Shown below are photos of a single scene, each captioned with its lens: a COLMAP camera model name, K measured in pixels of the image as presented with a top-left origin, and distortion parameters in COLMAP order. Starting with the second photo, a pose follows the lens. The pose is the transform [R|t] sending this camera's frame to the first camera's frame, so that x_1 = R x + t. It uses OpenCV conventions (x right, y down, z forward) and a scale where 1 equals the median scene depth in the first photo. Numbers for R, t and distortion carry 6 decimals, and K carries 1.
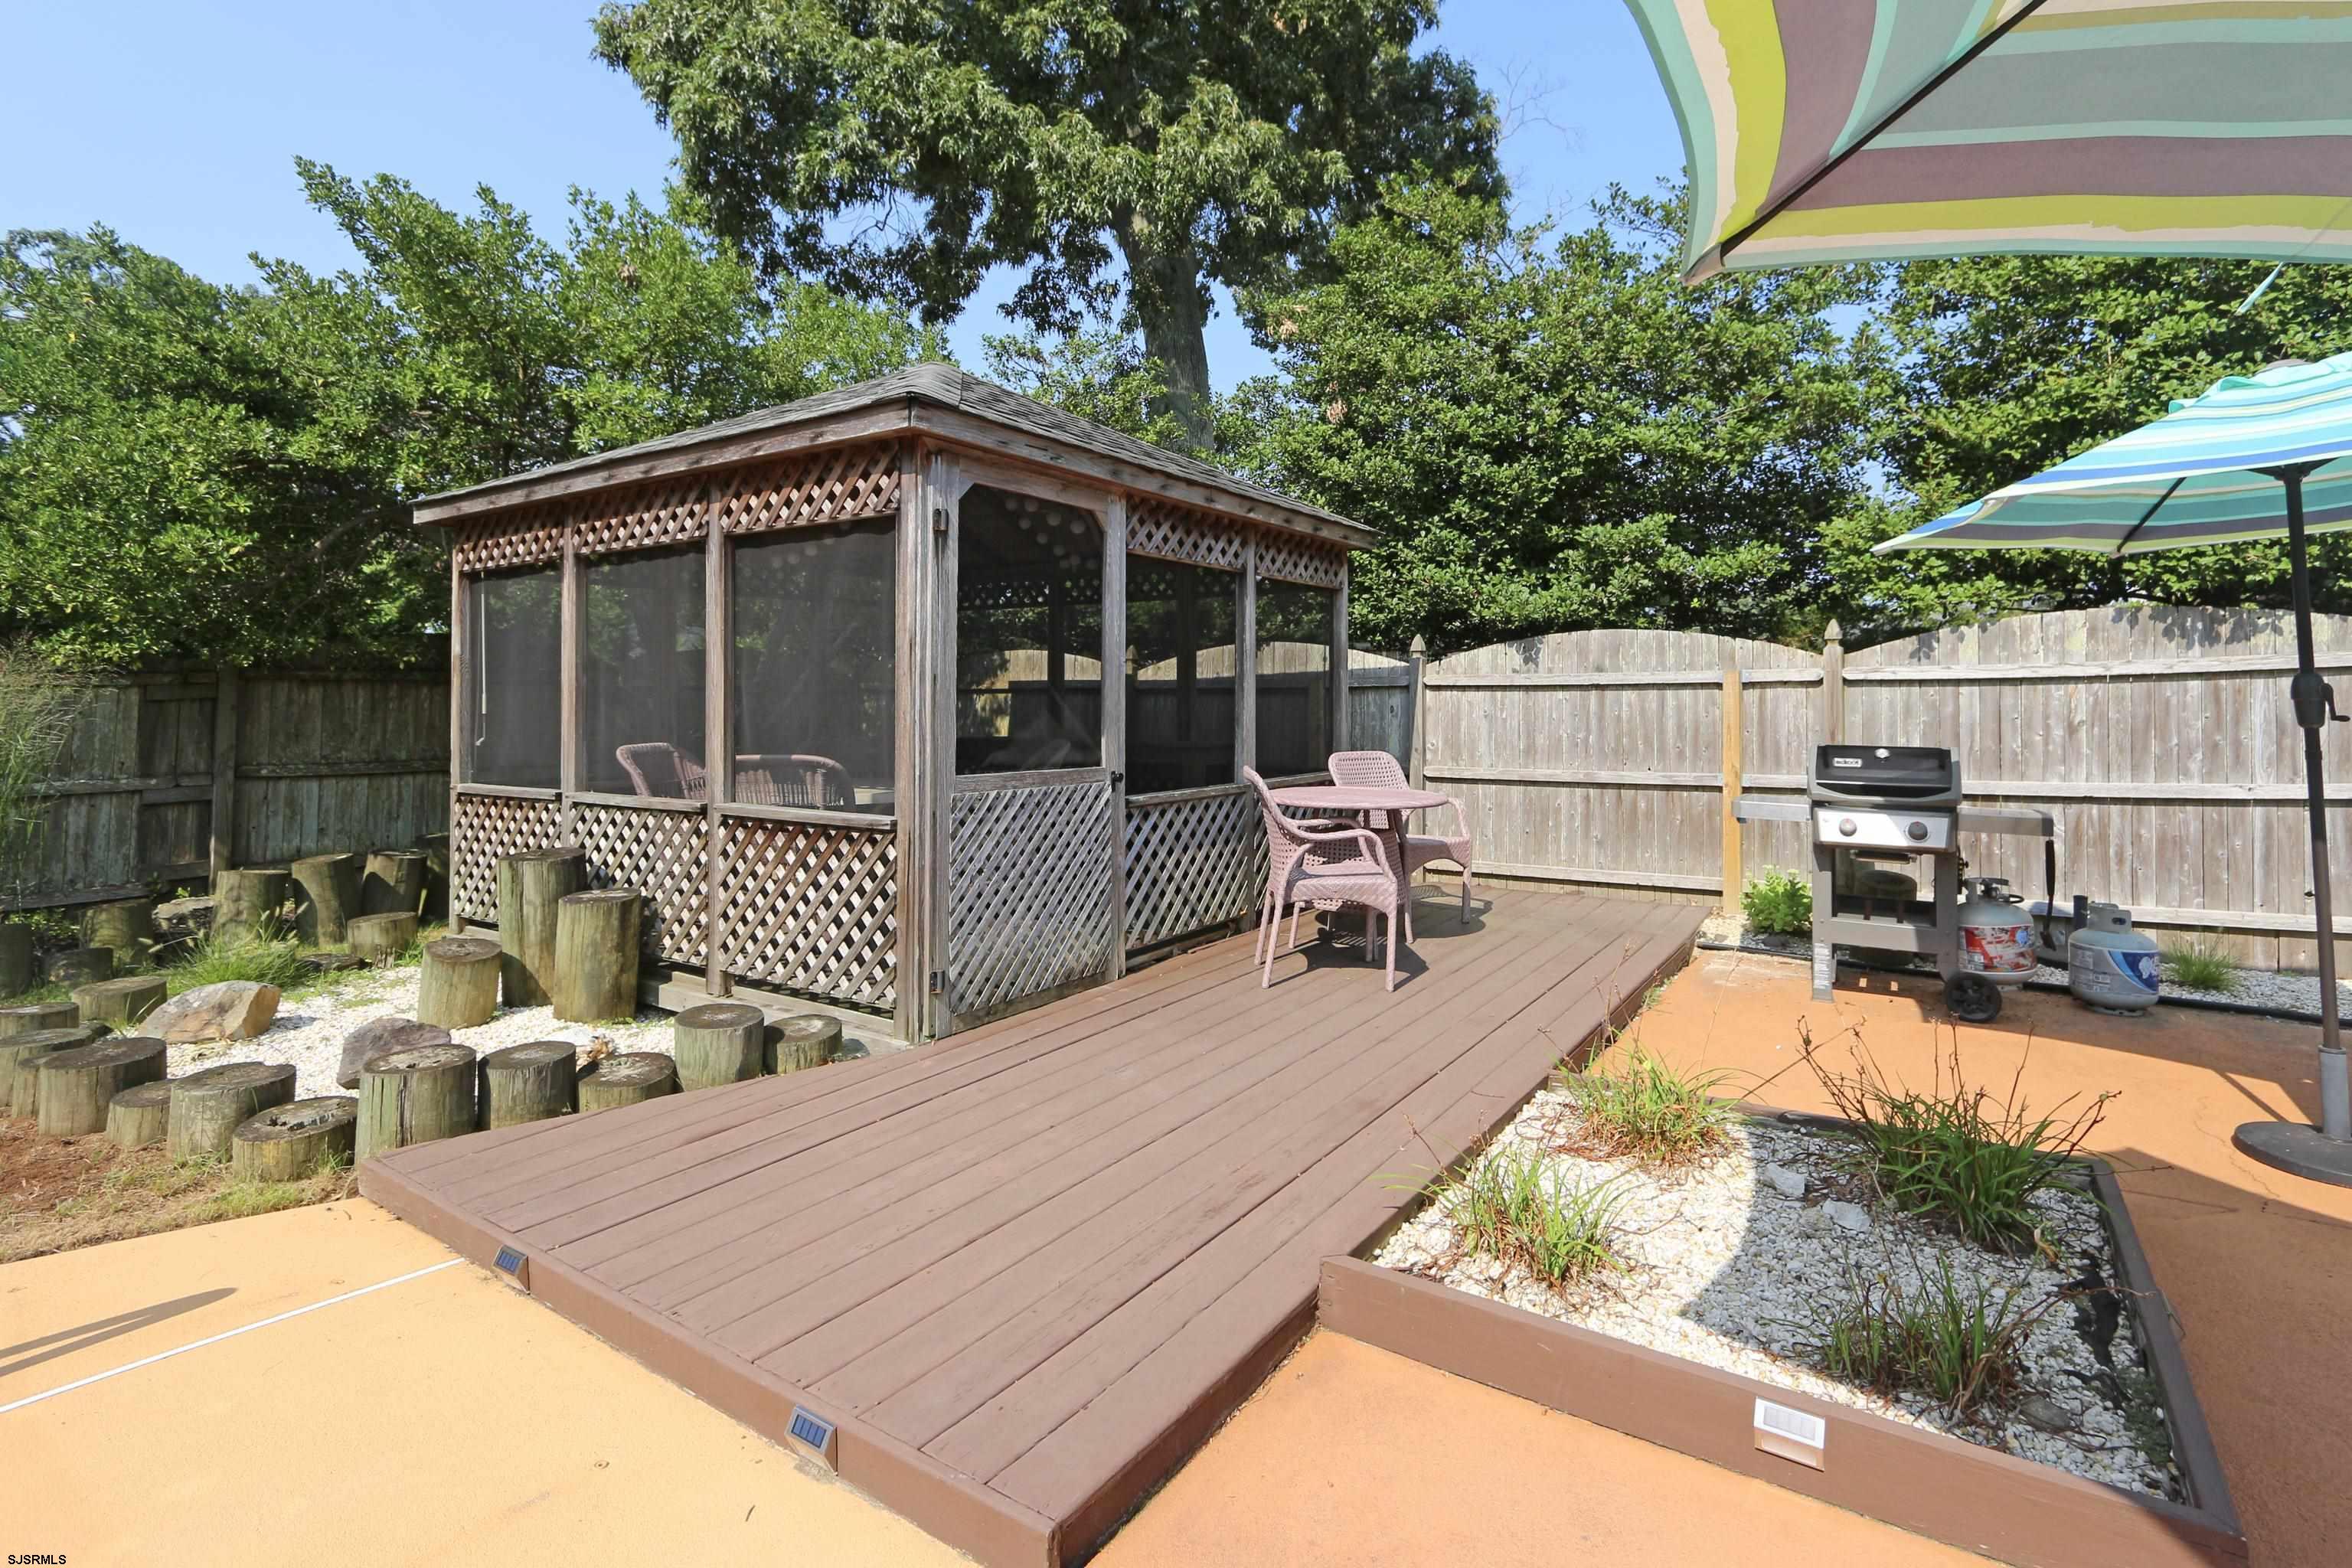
lens RADIAL K [[1124.1, 0, 1178.2], [0, 1124.1, 691.0], [0, 0, 1]] dist [-0.026000, -0.000387]
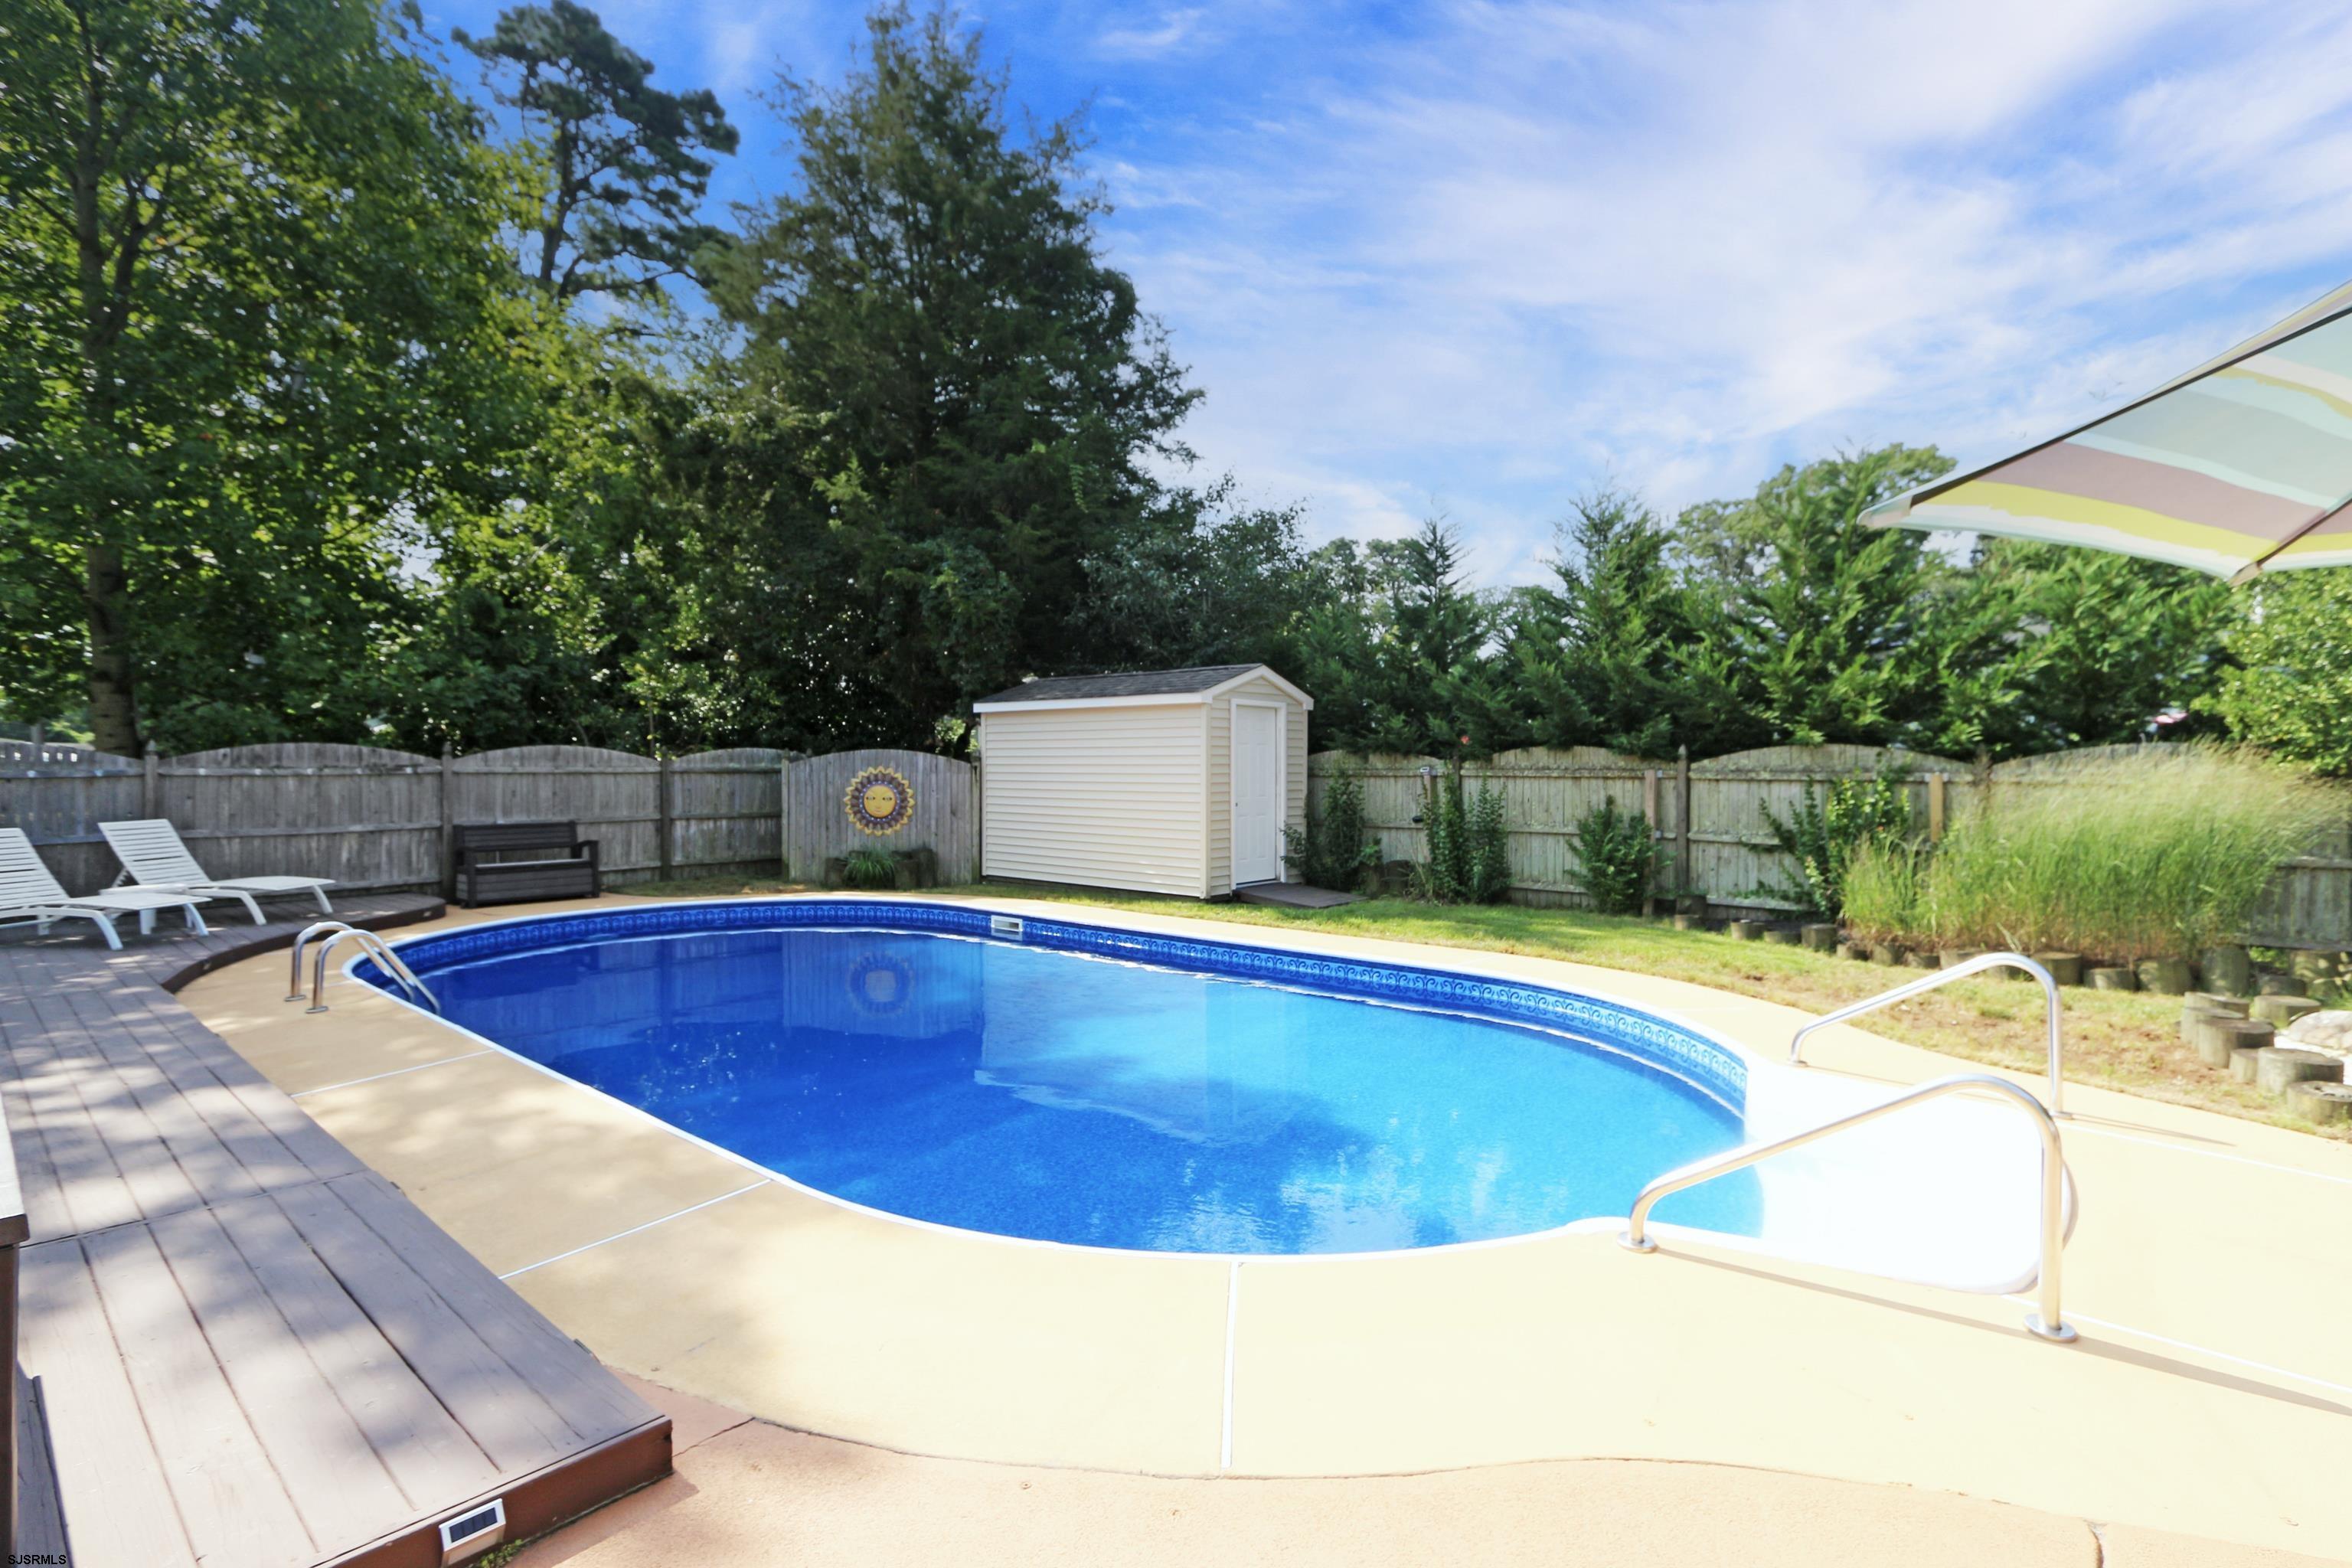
lens RADIAL K [[1104.2, 0, 1204.3], [0, 1104.2, 770.8], [0, 0, 1]] dist [-0.019399, -0.000020]
pose [[-0.106320, 0.001504, -0.994331, 0.417373], [0.005284, 0.999986, 0.000948, -0.030435], [0.994318, -0.005153, -0.106326, -0.190375]]
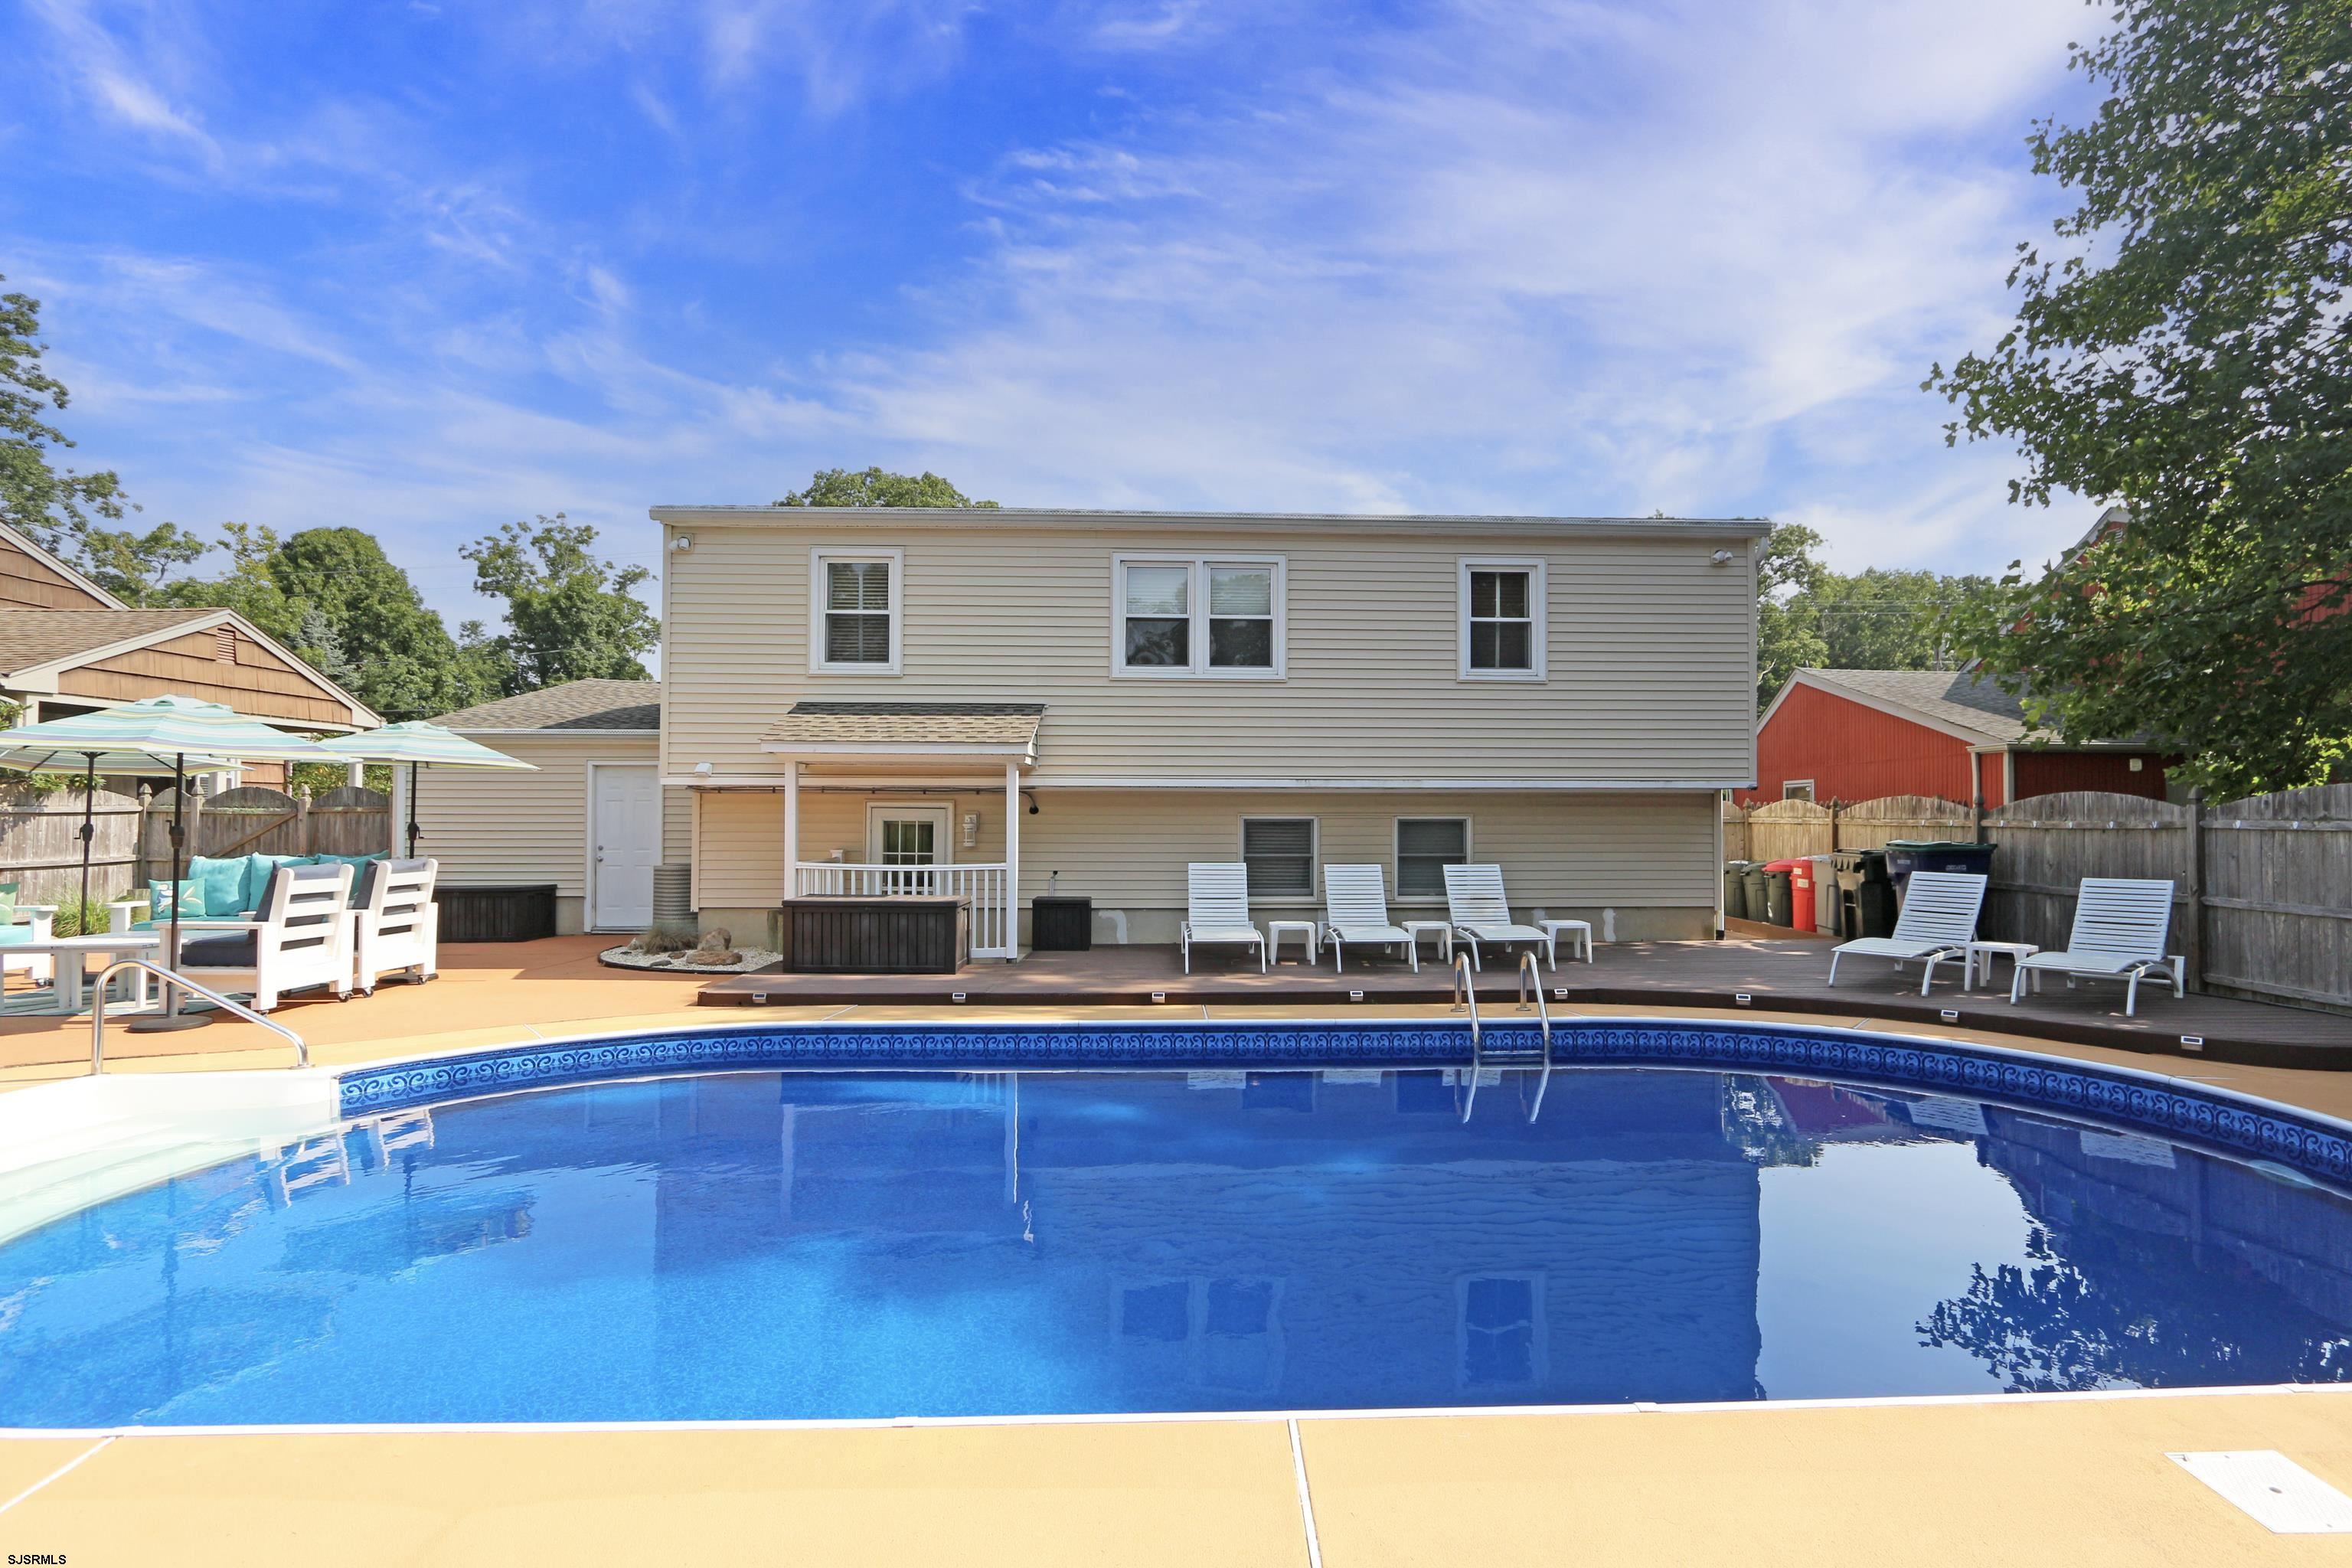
lens RADIAL K [[1099.8, 0, 1188.0], [0, 1099.8, 795.8], [0, 0, 1]] dist [-0.004850, -0.000176]
pose [[-0.594930, 0.008881, 0.803729, -1.587986], [-0.008287, 0.999818, -0.017182, -0.037059], [-0.803735, -0.016883, -0.594748, -0.078175]]
